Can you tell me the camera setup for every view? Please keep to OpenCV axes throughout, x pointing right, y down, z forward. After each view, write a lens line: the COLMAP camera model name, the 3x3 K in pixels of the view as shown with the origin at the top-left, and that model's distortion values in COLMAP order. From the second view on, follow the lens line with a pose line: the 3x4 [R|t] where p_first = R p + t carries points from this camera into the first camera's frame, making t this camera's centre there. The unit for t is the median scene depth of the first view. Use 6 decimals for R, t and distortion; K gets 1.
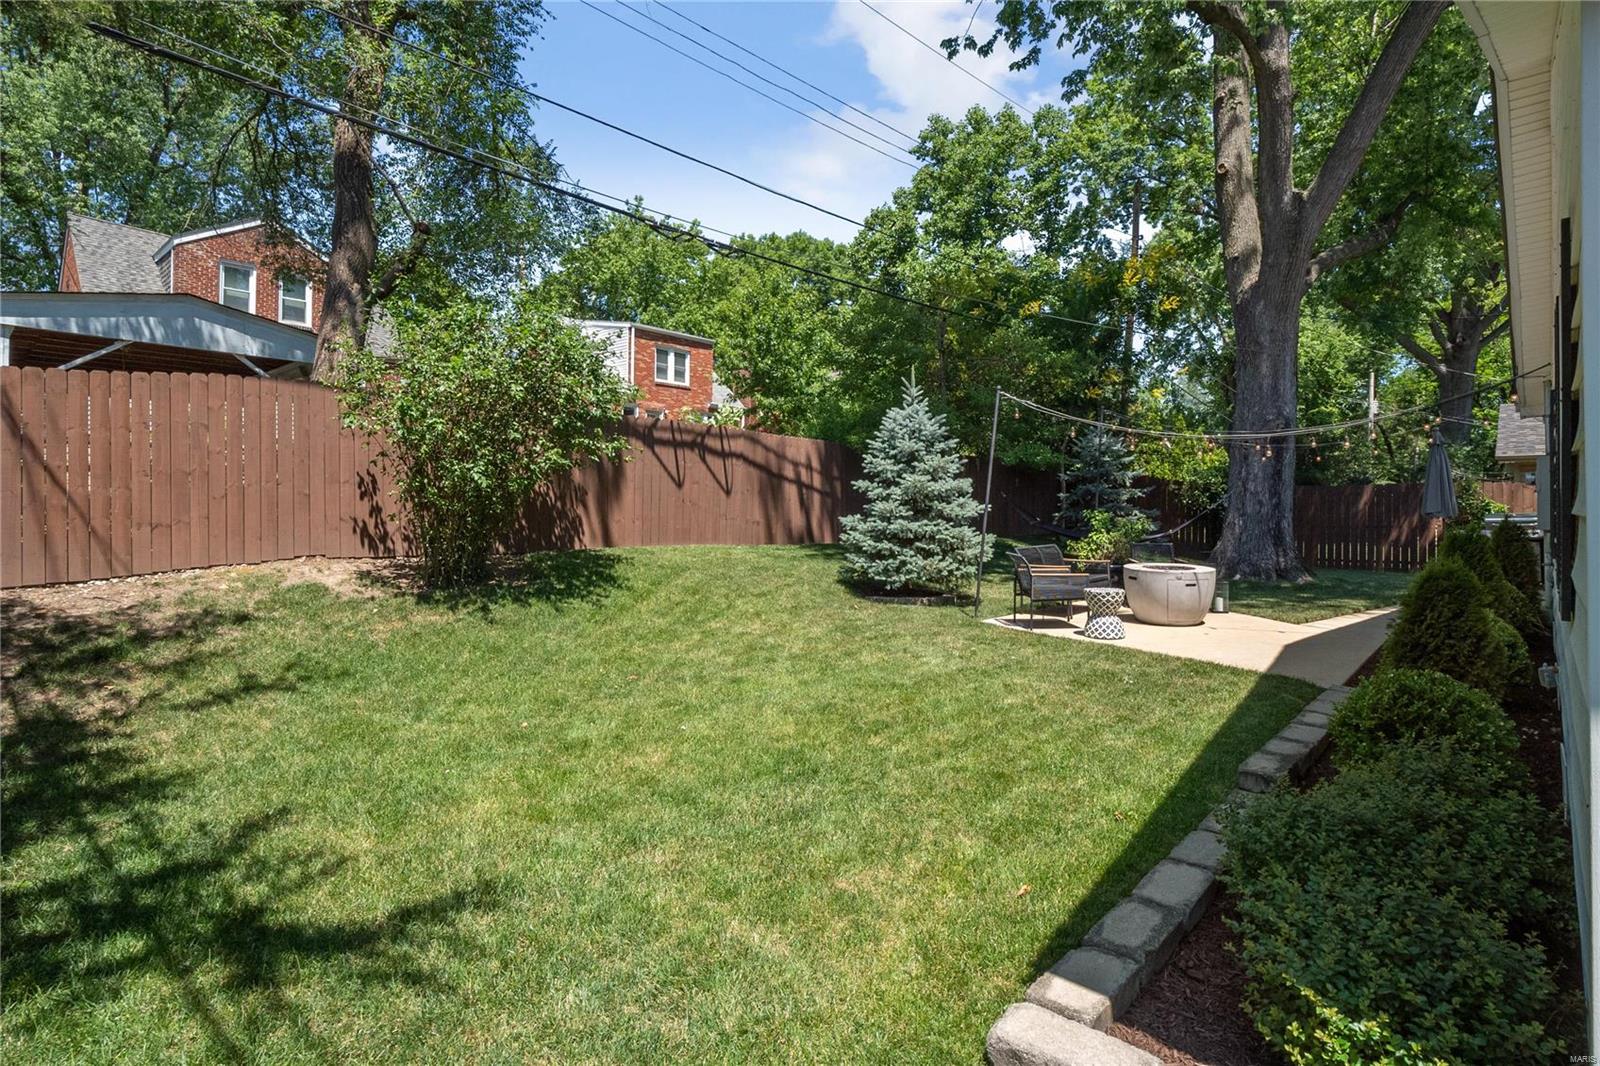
lens RADIAL K [[823.1, 0, 811.2], [0, 823.1, 504.7], [0, 0, 1]] dist [-0.011150, 0.001643]
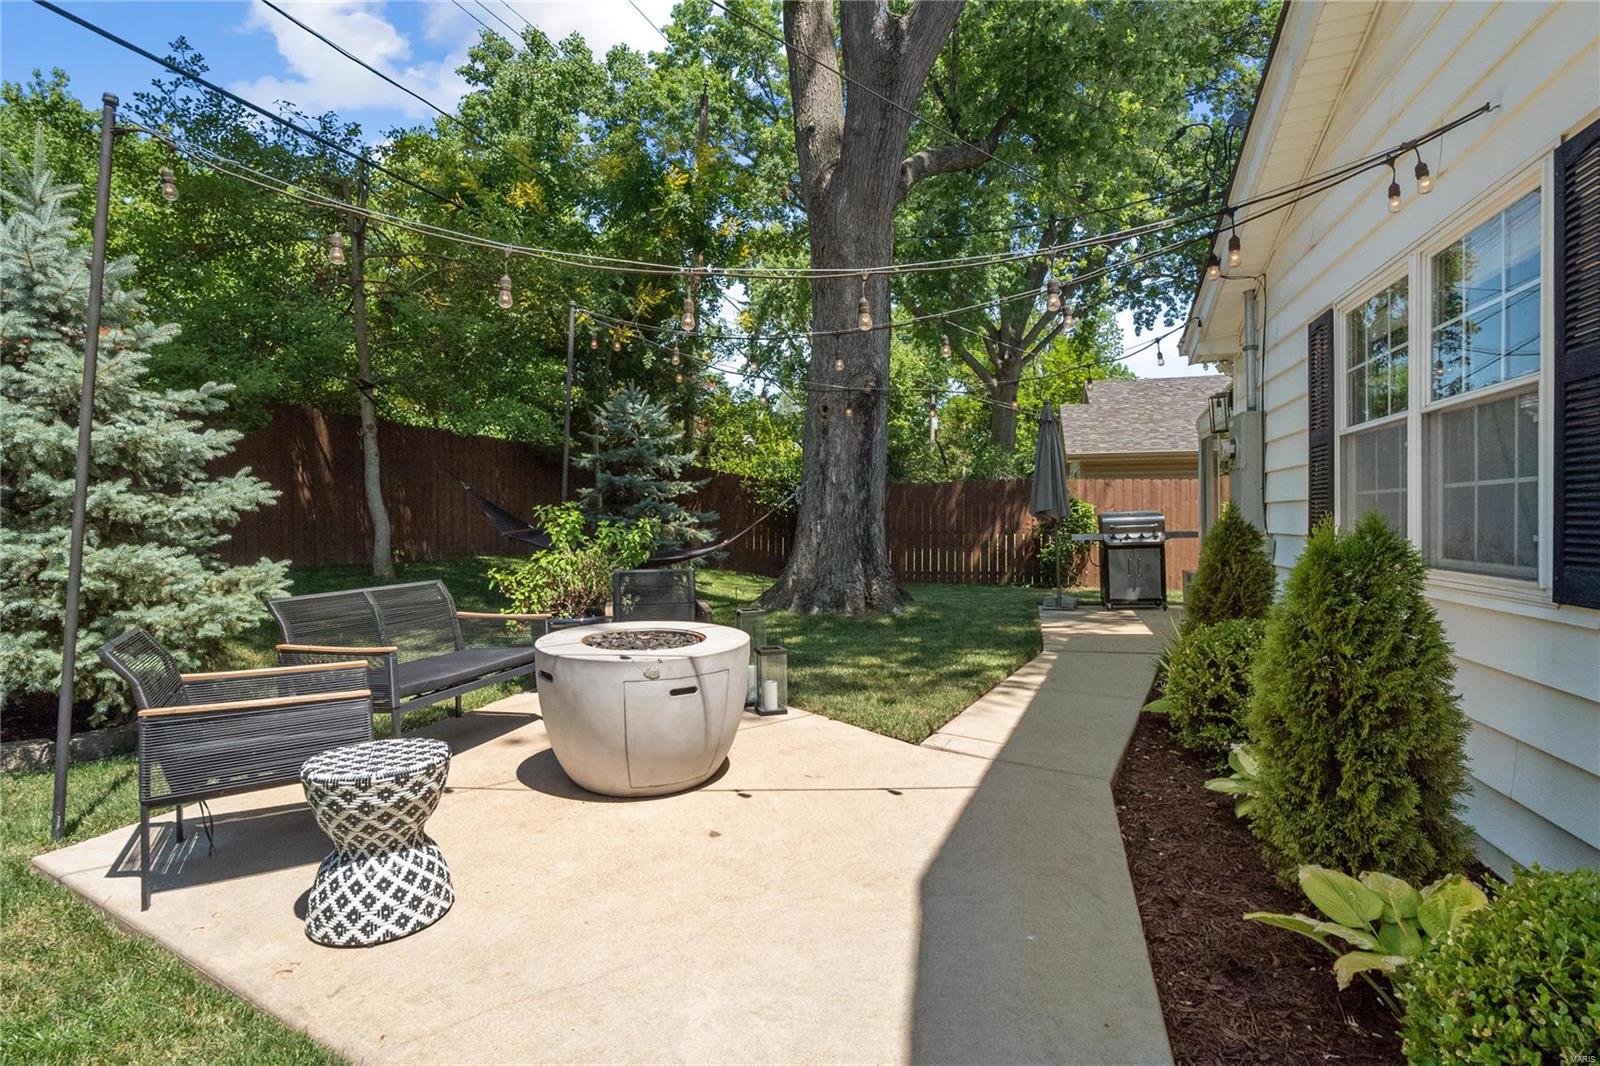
lens RADIAL K [[823.1, 0, 800.2], [0, 823.1, 529.8], [0, 0, 1]] dist [-0.011150, 0.001643]
pose [[0.901470, -0.013732, 0.432624, 0.077774], [0.005905, 0.999794, 0.019431, 0.003724], [-0.432802, -0.014962, 0.901365, 0.142295]]
